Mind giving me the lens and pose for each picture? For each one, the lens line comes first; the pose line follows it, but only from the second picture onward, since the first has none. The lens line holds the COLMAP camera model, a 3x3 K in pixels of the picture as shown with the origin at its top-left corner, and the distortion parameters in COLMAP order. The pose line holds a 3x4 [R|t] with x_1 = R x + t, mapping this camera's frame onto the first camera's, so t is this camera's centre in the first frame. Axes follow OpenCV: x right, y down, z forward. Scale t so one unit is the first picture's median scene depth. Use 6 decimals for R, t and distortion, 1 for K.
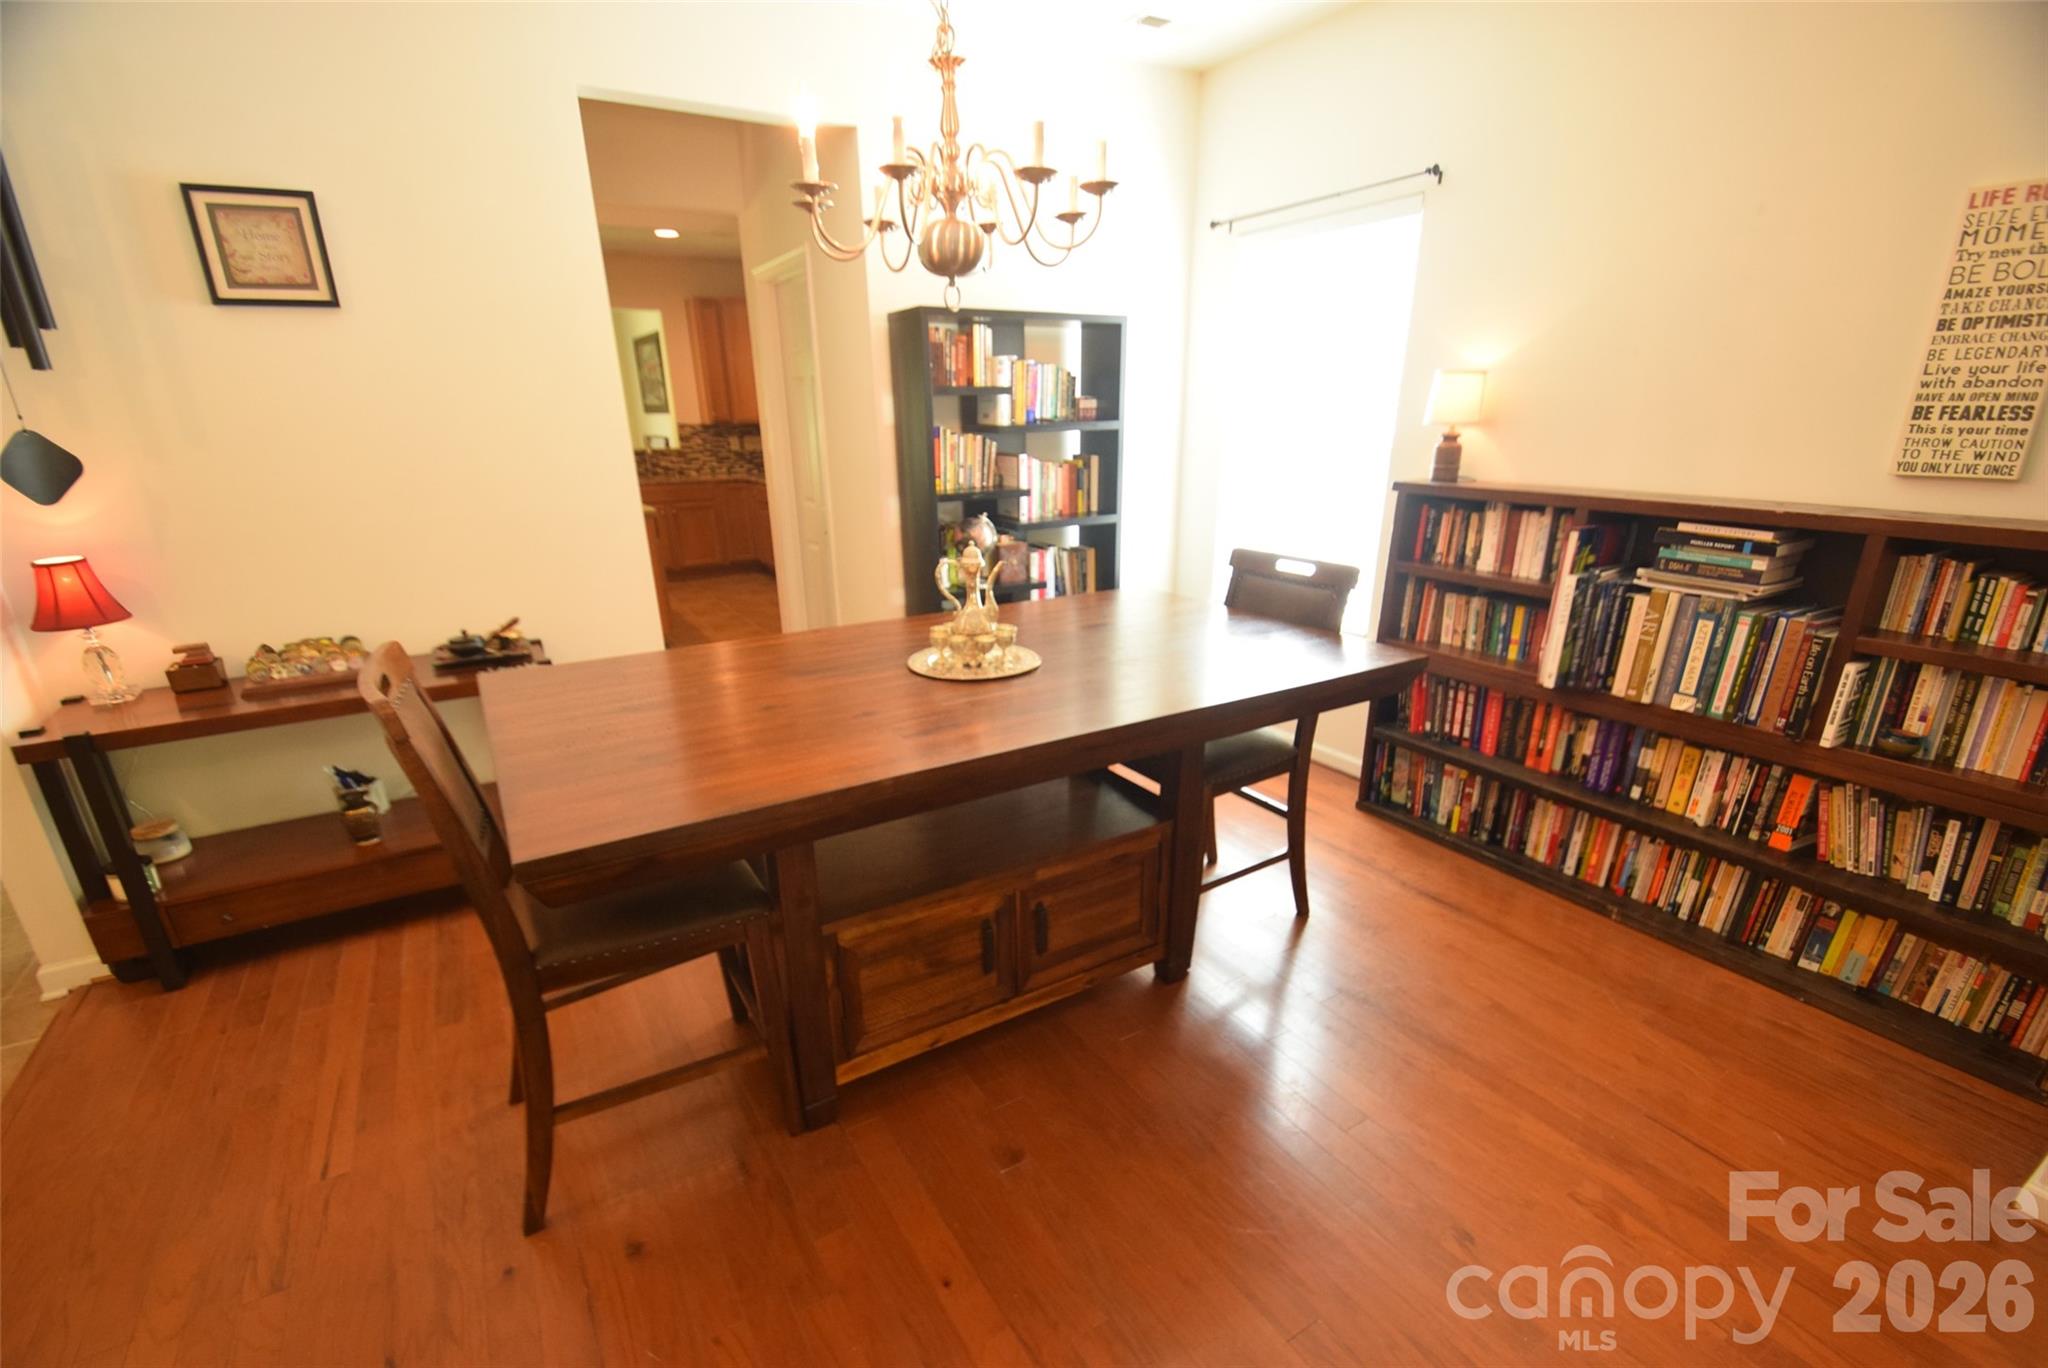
lens RADIAL K [[895.3, 0, 1020.5], [0, 895.3, 749.2], [0, 0, 1]] dist [0.020863, -0.020375]
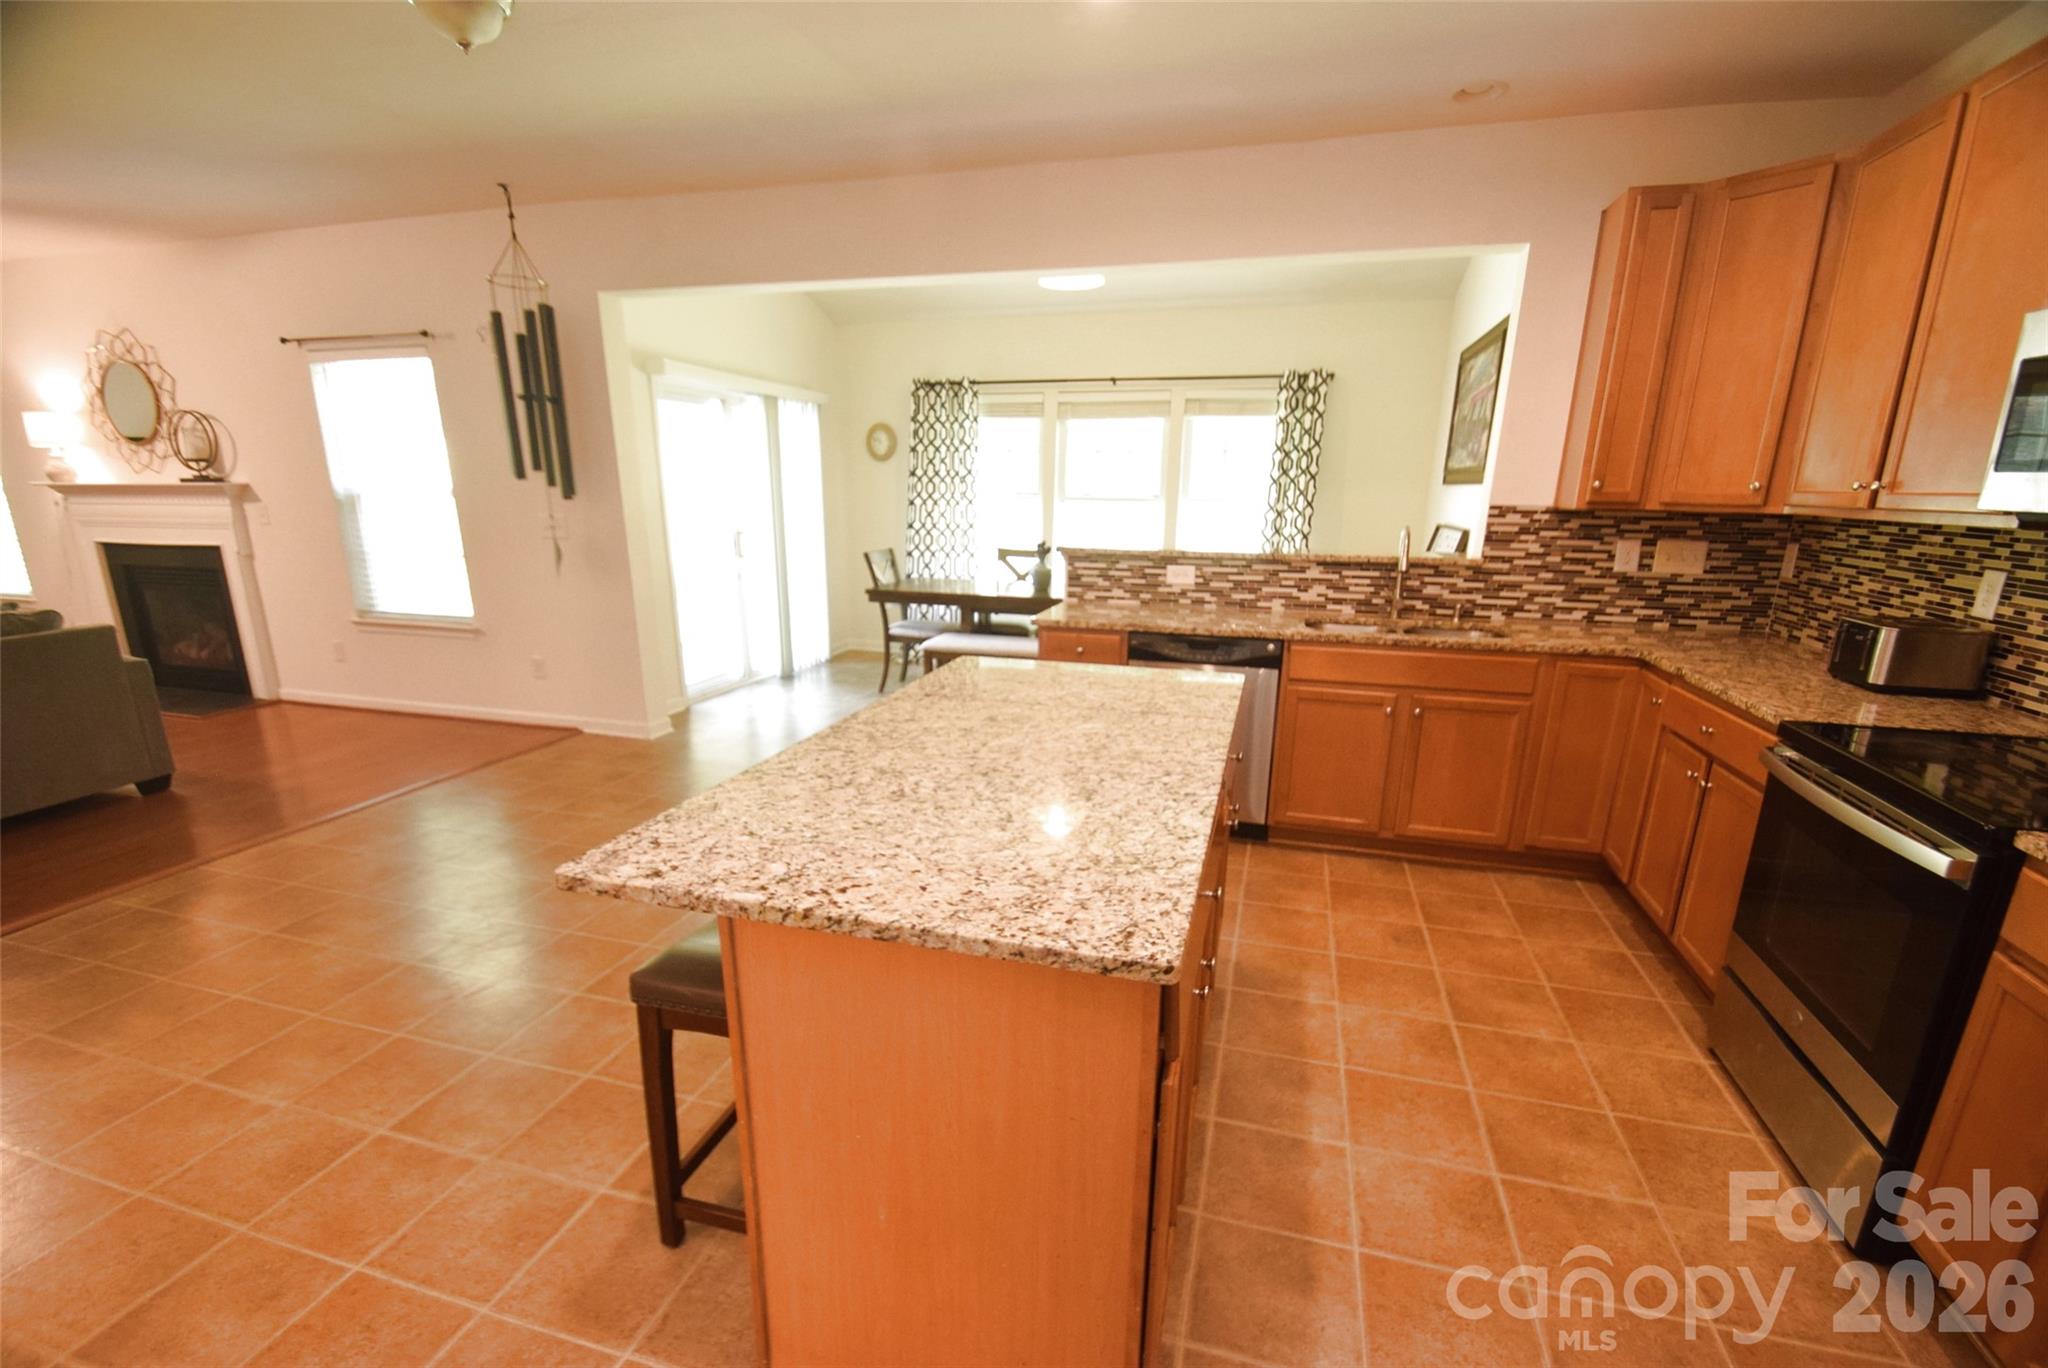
lens RADIAL K [[895.3, 0, 1020.5], [0, 895.3, 749.2], [0, 0, 1]] dist [0.020863, -0.020375]
pose [[0.673744, 0.224349, -0.704085, -0.480686], [-0.279324, 0.959428, 0.038424, -0.478510], [0.684139, 0.170780, 0.709075, 1.318676]]
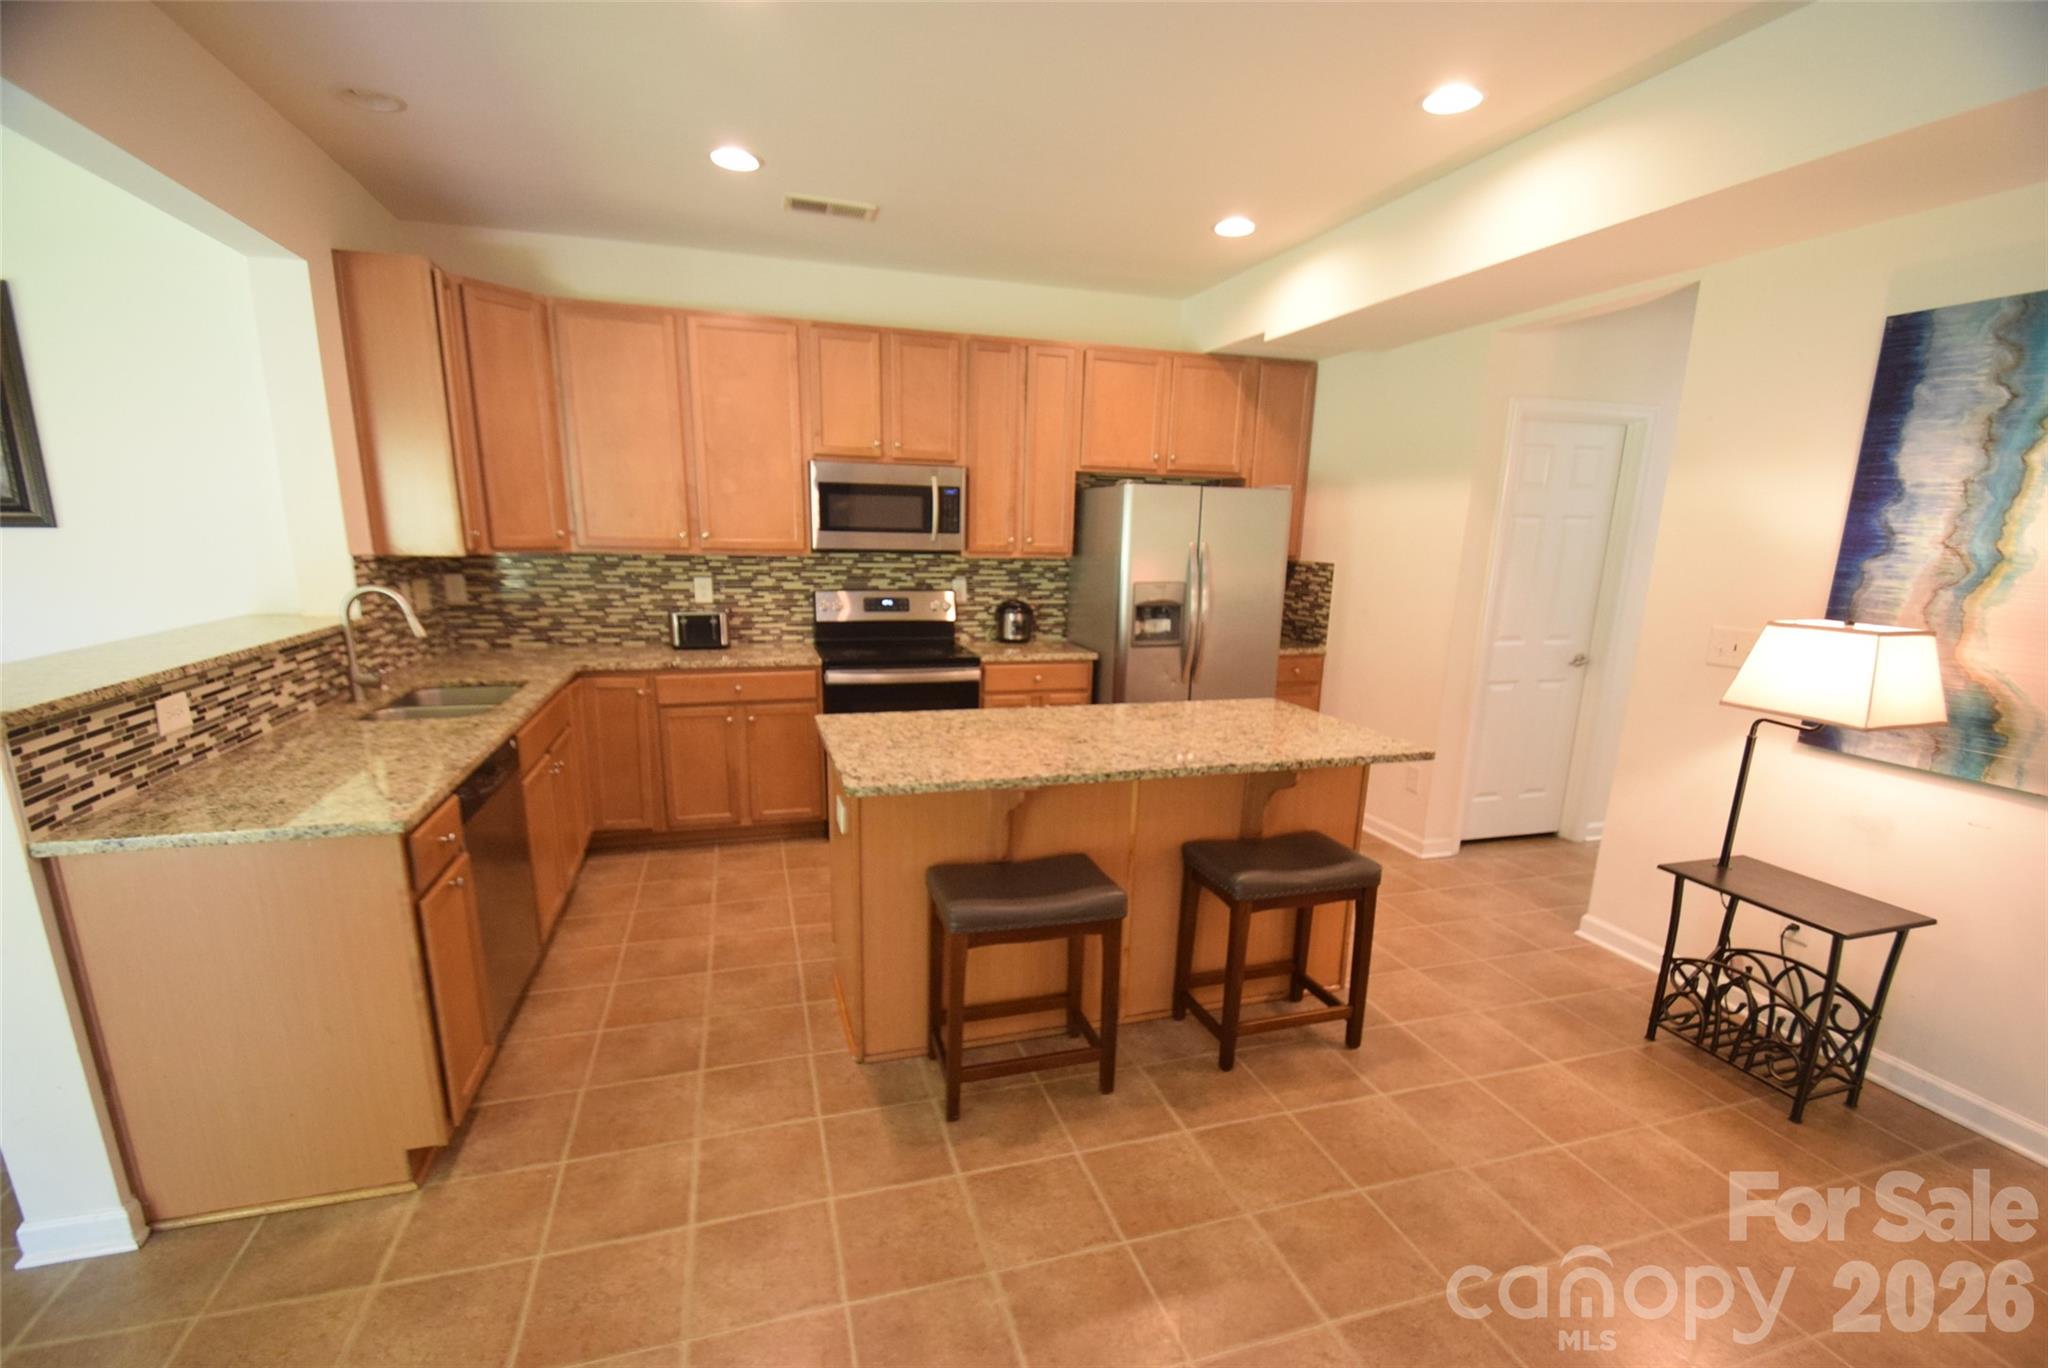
lens RADIAL K [[900.1, 0, 1021.0], [0, 900.1, 747.2], [0, 0, 1]] dist [0.009390, -0.012652]
pose [[0.243283, -0.213609, 0.946142, -1.616288], [0.323023, 0.937610, 0.128623, -0.576553], [-0.914587, 0.274333, 0.297105, 1.539884]]
